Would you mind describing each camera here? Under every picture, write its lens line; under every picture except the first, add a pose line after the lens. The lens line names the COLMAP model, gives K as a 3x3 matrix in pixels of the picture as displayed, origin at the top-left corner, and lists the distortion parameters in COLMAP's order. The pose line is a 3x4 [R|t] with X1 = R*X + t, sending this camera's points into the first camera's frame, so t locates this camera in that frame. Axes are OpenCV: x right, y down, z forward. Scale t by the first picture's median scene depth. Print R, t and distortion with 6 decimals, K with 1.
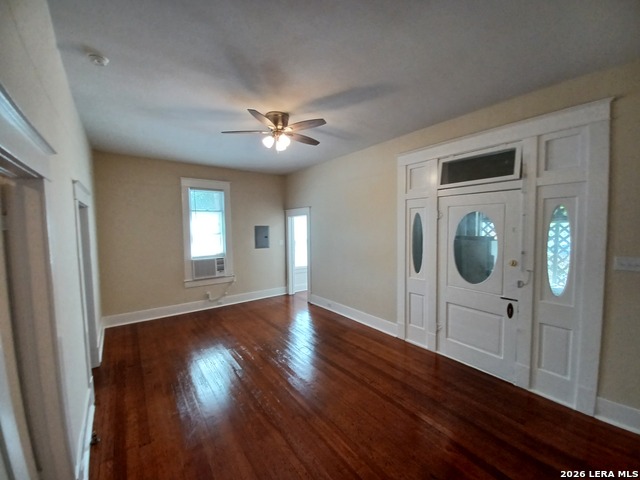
lens RADIAL K [[254.9, 0, 319.6], [0, 254.9, 246.3], [0, 0, 1]] dist [0.000008, -0.005264]
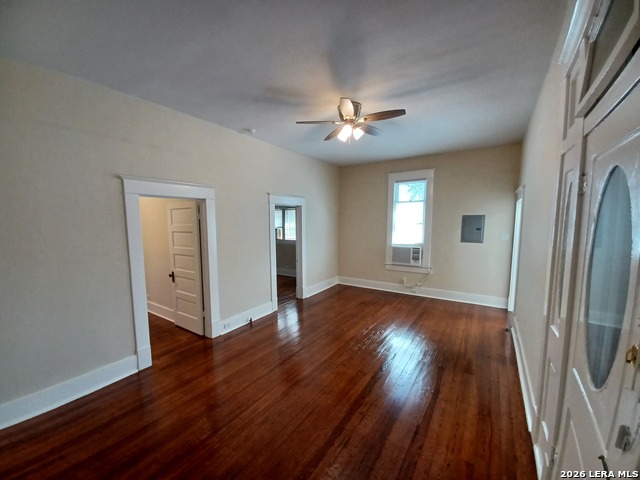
lens RADIAL K [[254.9, 0, 319.6], [0, 254.9, 246.3], [0, 0, 1]] dist [0.000008, -0.005264]
pose [[0.322517, 0.103026, -0.940940, 0.439752], [-0.068632, 0.993988, 0.085311, -0.019371], [0.944072, 0.037064, 0.327648, 0.310889]]
